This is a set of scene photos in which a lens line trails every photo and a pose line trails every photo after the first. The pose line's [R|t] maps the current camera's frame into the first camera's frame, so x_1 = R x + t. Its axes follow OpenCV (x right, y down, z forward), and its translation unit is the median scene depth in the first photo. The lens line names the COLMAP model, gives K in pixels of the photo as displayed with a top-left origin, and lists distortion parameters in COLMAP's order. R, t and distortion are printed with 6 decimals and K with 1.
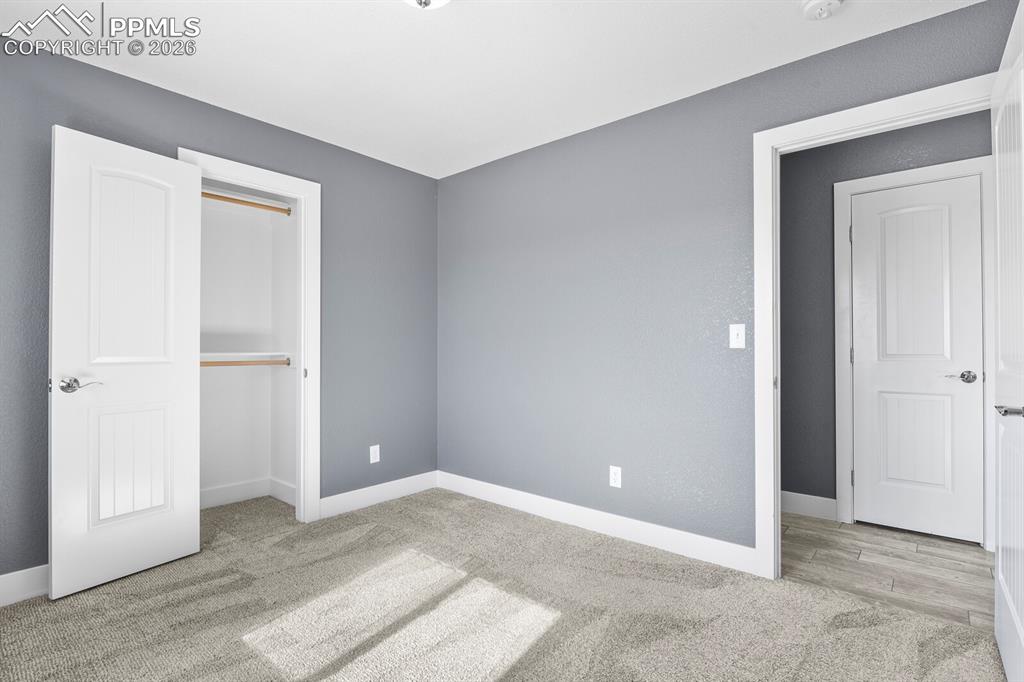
lens RADIAL K [[494.4, 0, 518.0], [0, 494.4, 343.5], [0, 0, 1]] dist [-0.005454, -0.007736]
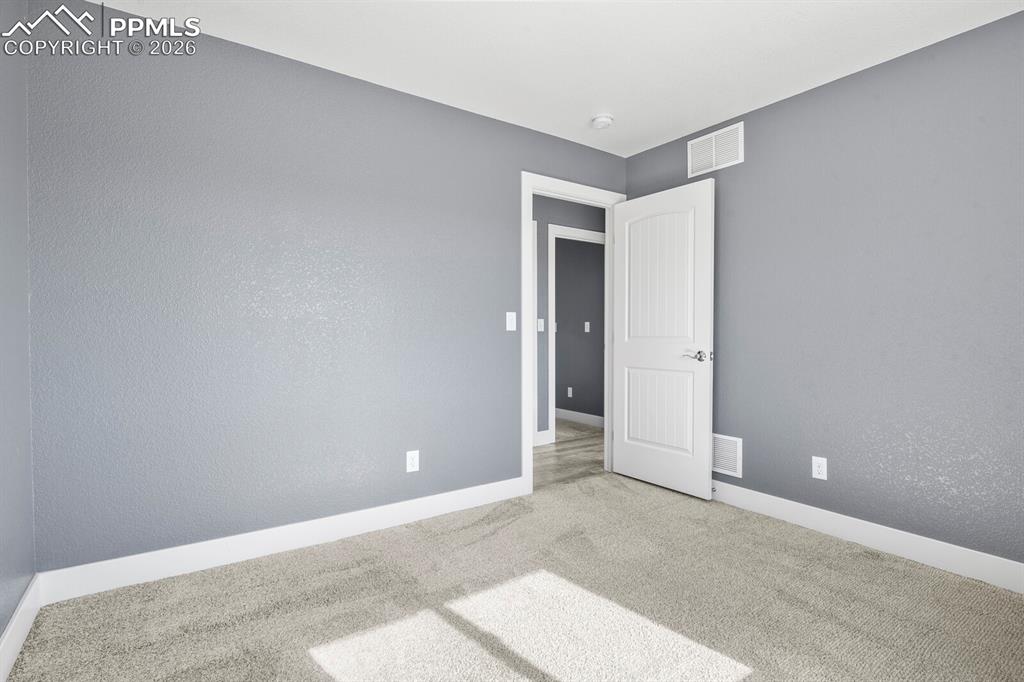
lens RADIAL K [[494.4, 0, 518.0], [0, 494.4, 343.5], [0, 0, 1]] dist [-0.005454, -0.007736]
pose [[0.249357, -0.017004, 0.968262, -0.842327], [-0.005557, 0.999804, 0.018989, 0.019740], [-0.968396, -0.010116, 0.249213, 0.668978]]
